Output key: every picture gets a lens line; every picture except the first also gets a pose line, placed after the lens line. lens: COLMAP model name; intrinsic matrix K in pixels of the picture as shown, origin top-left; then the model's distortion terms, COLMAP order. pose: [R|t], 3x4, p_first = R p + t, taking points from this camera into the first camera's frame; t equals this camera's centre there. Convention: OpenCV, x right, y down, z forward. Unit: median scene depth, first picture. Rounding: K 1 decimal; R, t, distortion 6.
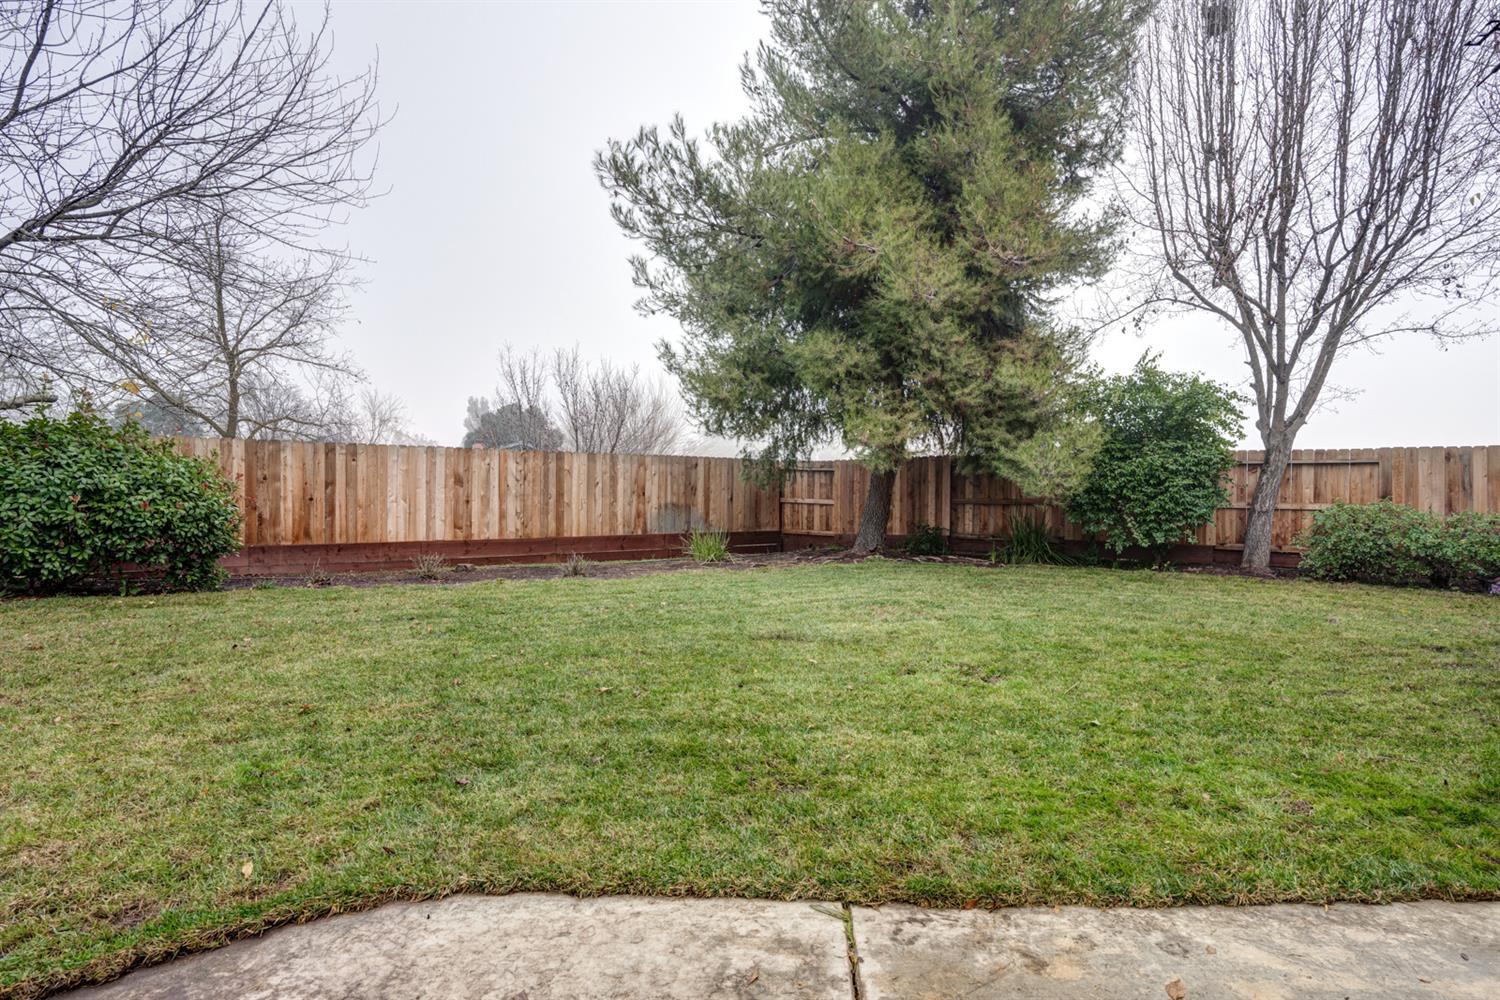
lens RADIAL K [[729.2, 0, 754.9], [0, 729.2, 490.7], [0, 0, 1]] dist [-0.025977, 0.001668]
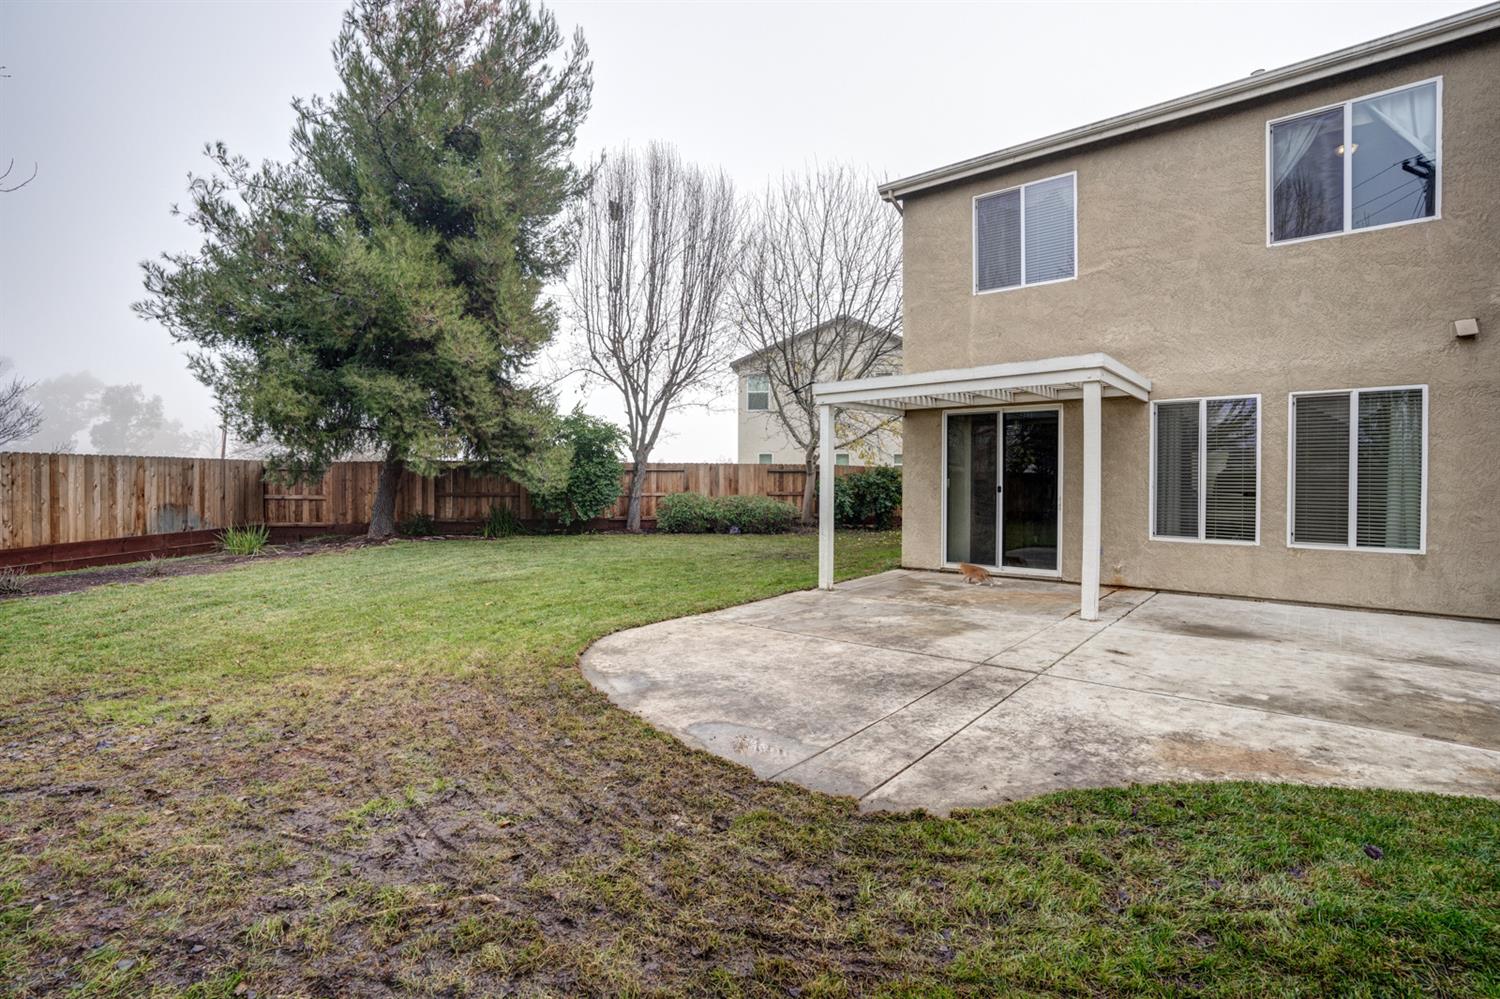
lens RADIAL K [[716.2, 0, 760.4], [0, 716.2, 482.8], [0, 0, 1]] dist [-0.046826, 0.022930]
pose [[0.614743, -0.012984, 0.788621, -0.476452], [-0.000730, 0.999855, 0.017031, -0.036384], [-0.788727, -0.011046, 0.614644, -0.316710]]
